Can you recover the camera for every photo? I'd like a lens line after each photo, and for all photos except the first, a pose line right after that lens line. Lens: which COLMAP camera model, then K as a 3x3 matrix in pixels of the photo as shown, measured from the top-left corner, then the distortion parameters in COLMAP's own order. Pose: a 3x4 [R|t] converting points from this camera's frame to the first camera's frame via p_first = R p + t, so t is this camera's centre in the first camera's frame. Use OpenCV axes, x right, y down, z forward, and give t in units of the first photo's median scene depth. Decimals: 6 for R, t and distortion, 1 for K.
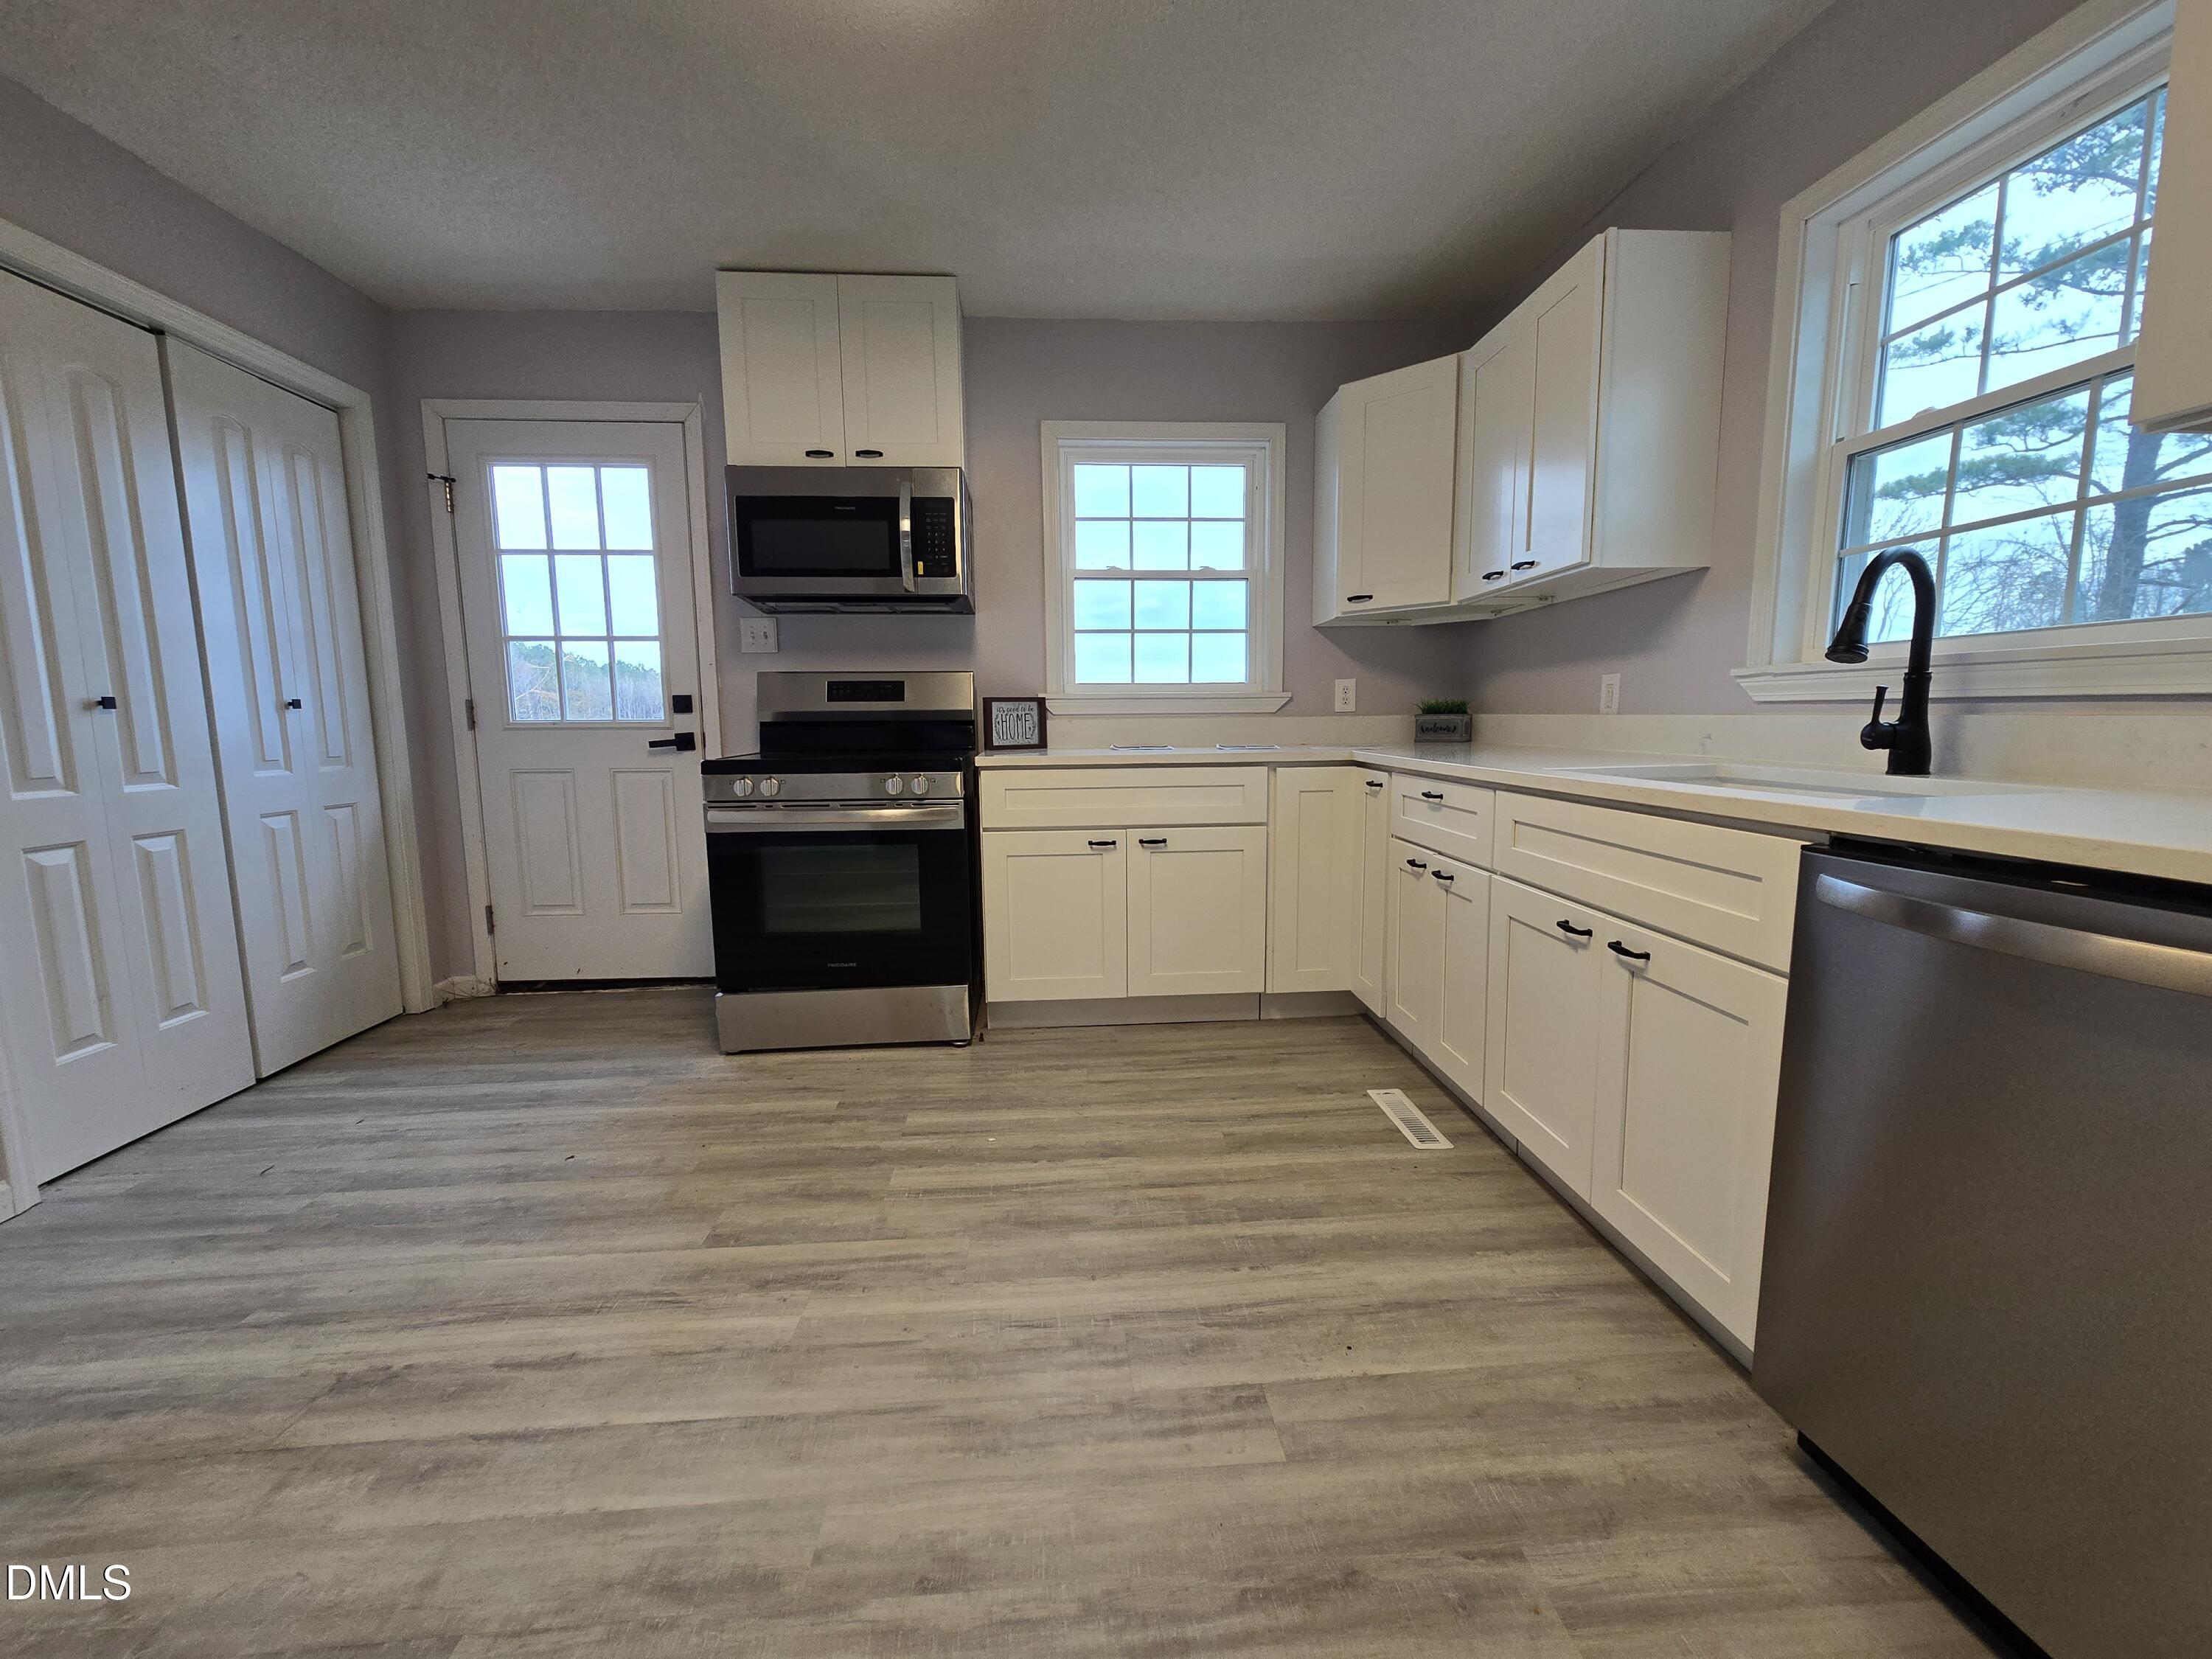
lens RADIAL K [[906.8, 0, 1106.6], [0, 906.8, 837.9], [0, 0, 1]] dist [-0.003270, 0.002829]
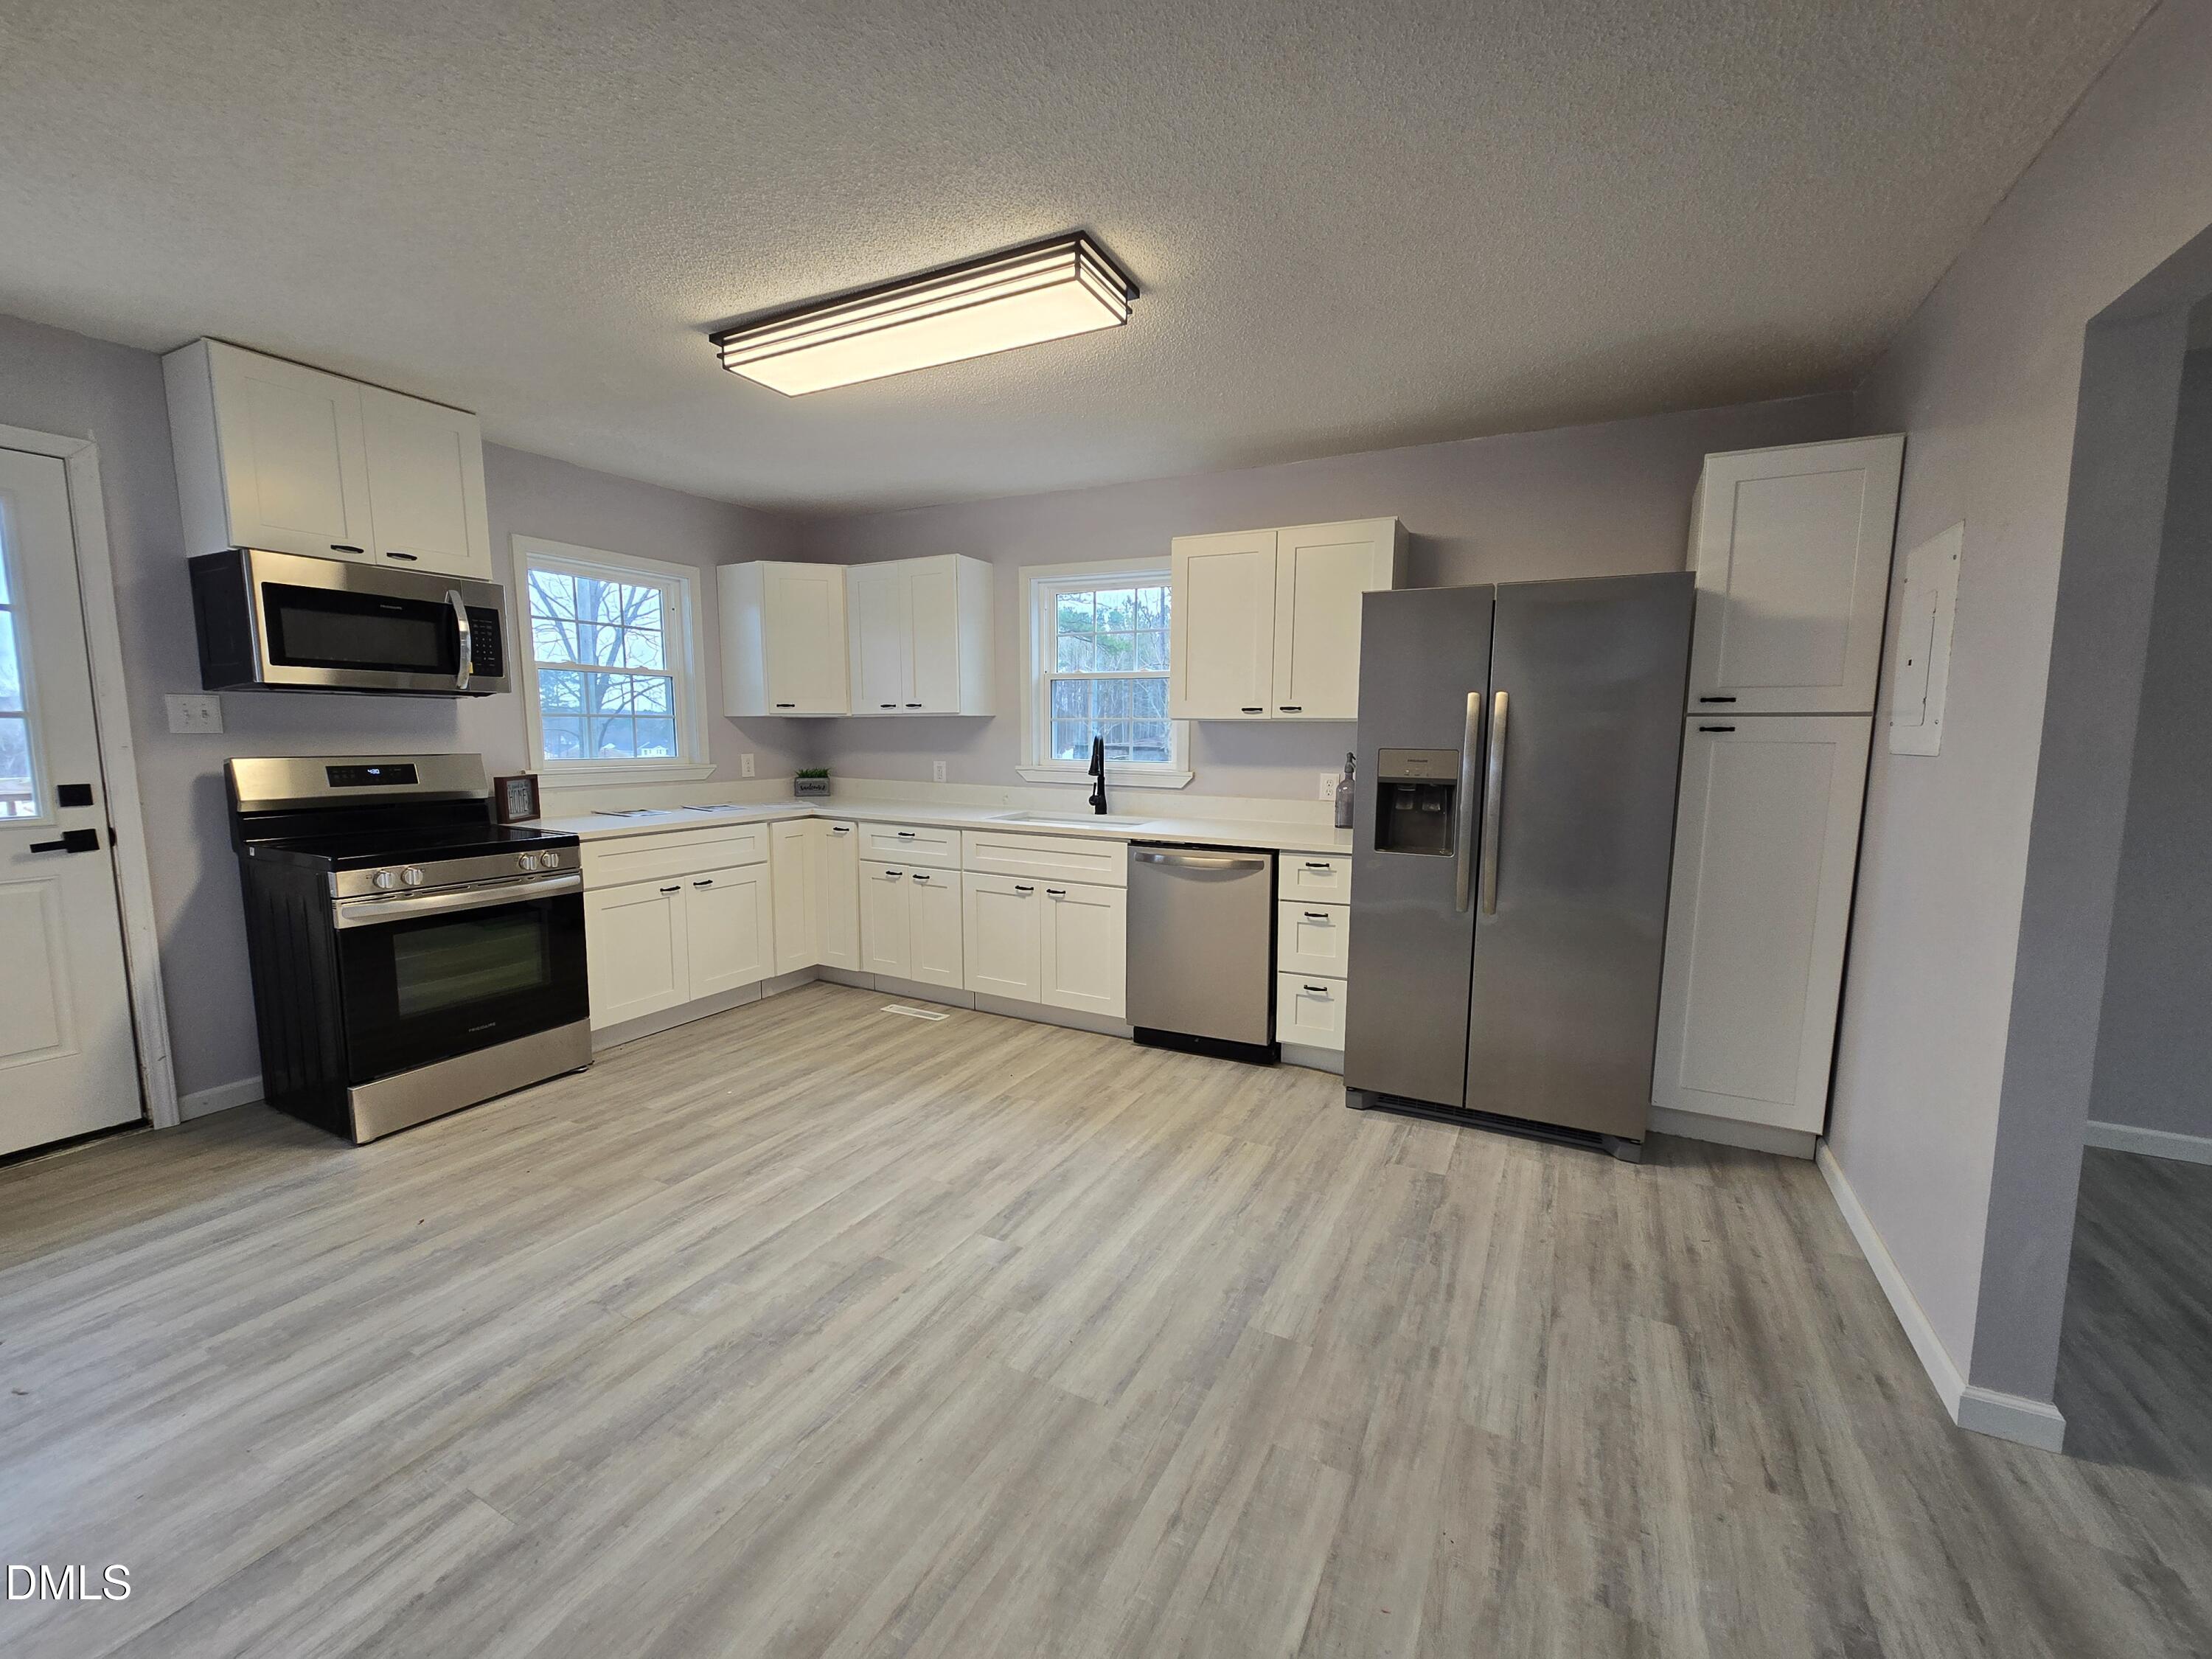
lens RADIAL K [[906.8, 0, 1109.7], [0, 906.8, 841.6], [0, 0, 1]] dist [-0.003270, 0.002829]
pose [[0.524665, -0.089414, 0.846600, -0.957393], [0.098447, 0.994170, 0.043988, -0.071765], [-0.845597, 0.060266, 0.530409, -0.308677]]
